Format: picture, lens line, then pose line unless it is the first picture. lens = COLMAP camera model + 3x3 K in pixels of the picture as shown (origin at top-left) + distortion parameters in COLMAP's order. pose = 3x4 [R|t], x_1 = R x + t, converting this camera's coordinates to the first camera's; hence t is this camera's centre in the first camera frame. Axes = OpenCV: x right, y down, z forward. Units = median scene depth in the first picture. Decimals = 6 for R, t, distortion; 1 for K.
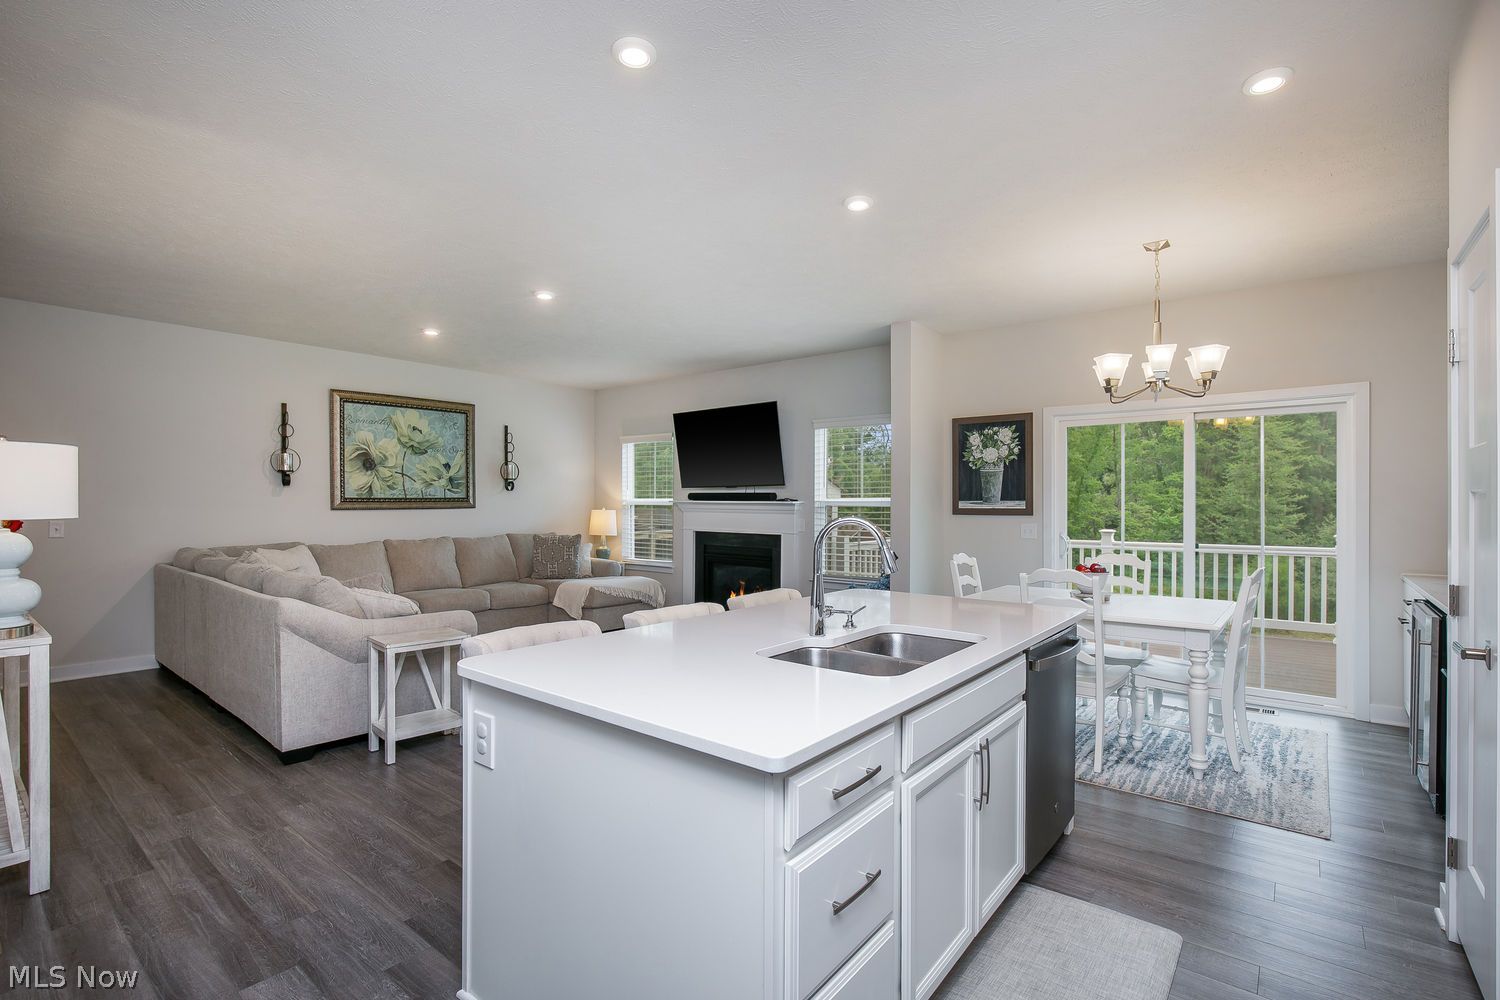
lens RADIAL K [[696.9, 0, 750.0], [0, 696.9, 500.0], [0, 0, 1]] dist [-0.002130, -0.000538]
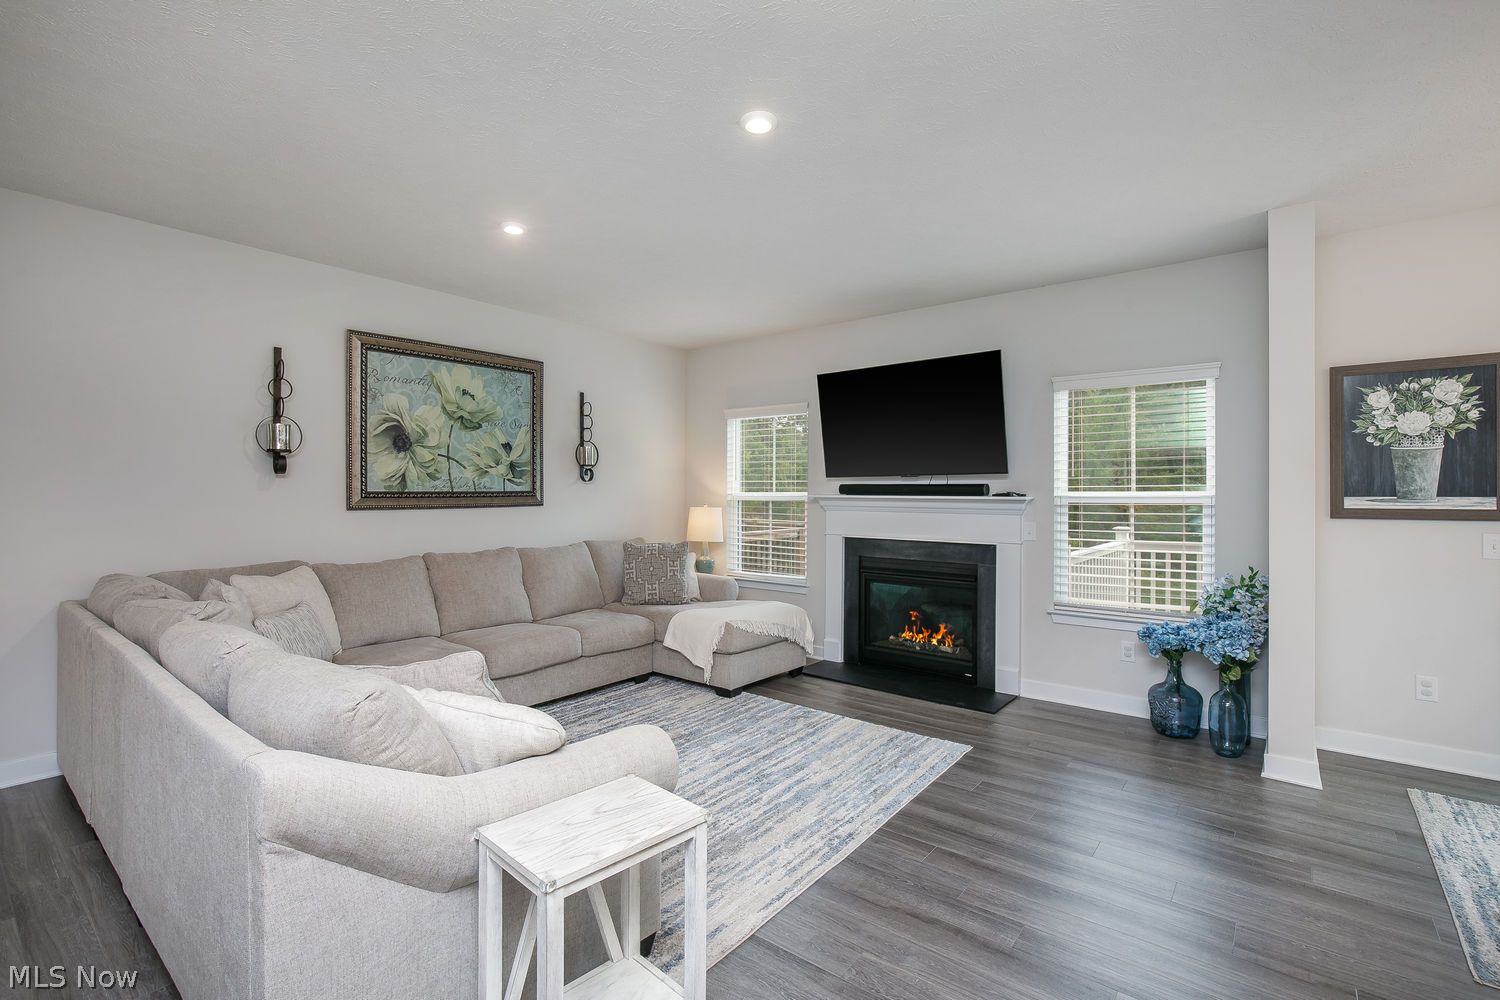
lens RADIAL K [[698.8, 0, 747.9], [0, 698.8, 482.4], [0, 0, 1]] dist [-0.000665, -0.000028]
pose [[0.999991, -0.000269, 0.004345, -0.206785], [0.000330, 0.999902, -0.014000, -0.002475], [-0.004341, 0.014002, 0.999893, 0.308399]]
